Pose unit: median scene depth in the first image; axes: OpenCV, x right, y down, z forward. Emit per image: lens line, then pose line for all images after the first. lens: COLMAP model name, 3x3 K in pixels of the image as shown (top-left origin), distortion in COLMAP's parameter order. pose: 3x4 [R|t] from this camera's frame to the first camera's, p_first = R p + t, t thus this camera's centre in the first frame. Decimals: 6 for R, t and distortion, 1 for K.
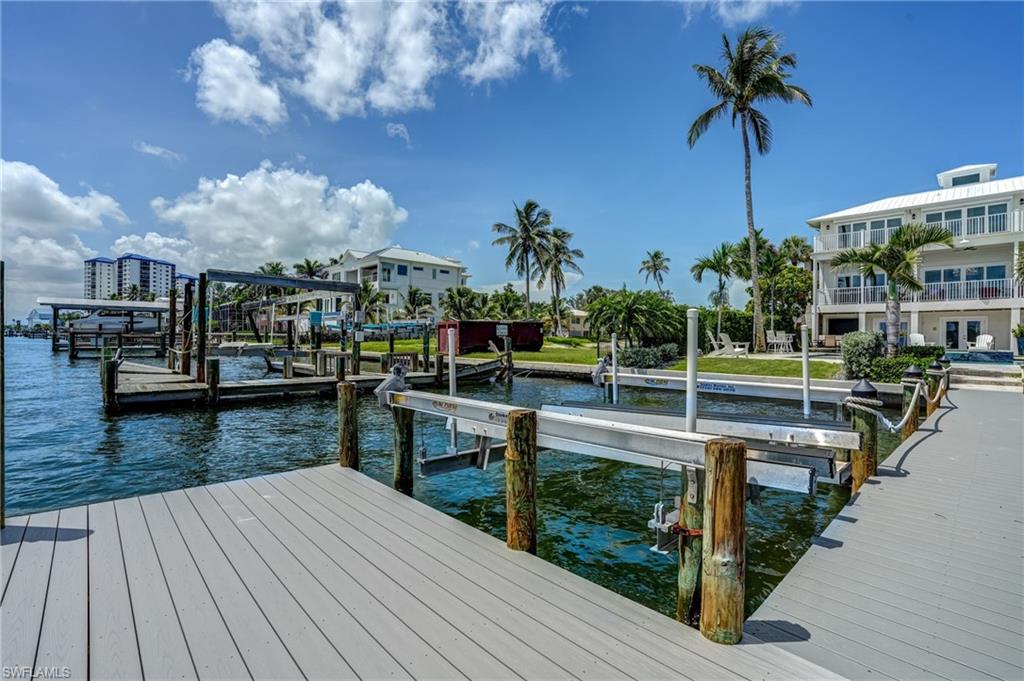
lens RADIAL K [[472.1, 0, 518.9], [0, 472.1, 345.7], [0, 0, 1]] dist [-0.050920, 0.010075]
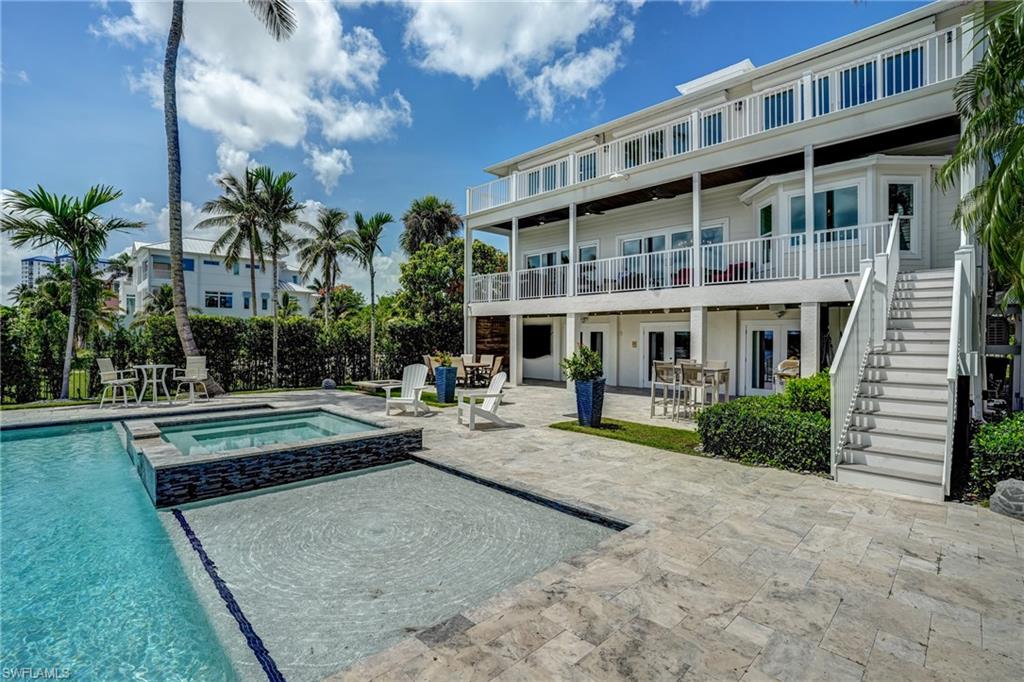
lens RADIAL K [[472.1, 0, 503.8], [0, 472.1, 343.7], [0, 0, 1]] dist [-0.050920, 0.010075]
pose [[0.999547, -0.005235, 0.029639, 0.300495], [0.005342, 0.999980, -0.003526, -0.014026], [-0.029620, 0.003683, 0.999554, 0.165153]]
